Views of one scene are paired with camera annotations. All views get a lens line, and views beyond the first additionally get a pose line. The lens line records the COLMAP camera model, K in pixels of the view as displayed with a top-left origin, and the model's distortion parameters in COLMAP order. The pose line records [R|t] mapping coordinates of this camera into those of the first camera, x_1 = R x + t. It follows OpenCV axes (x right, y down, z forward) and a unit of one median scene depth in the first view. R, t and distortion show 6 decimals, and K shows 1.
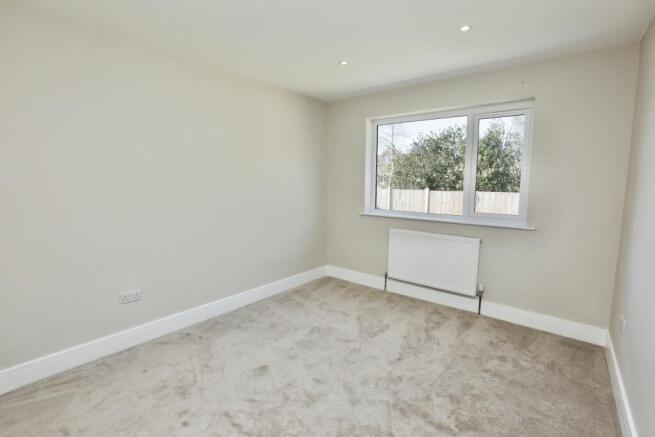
lens RADIAL K [[302.6, 0, 327.5], [0, 302.6, 218.5], [0, 0, 1]] dist [-0.001557, -0.000040]
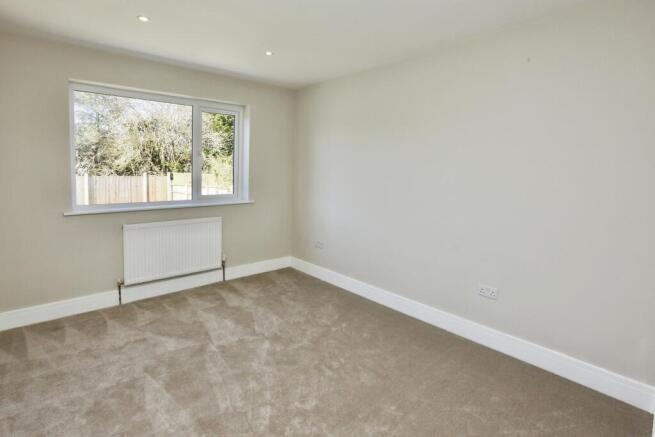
lens RADIAL K [[317.8, 0, 327.5], [0, 317.8, 218.5], [0, 0, 1]] dist [0.001079, 0.000798]
pose [[0.164234, -0.160236, 0.973320, -0.590891], [0.089127, 0.985093, 0.147135, -0.070781], [-0.982387, 0.062585, 0.176067, 0.353603]]
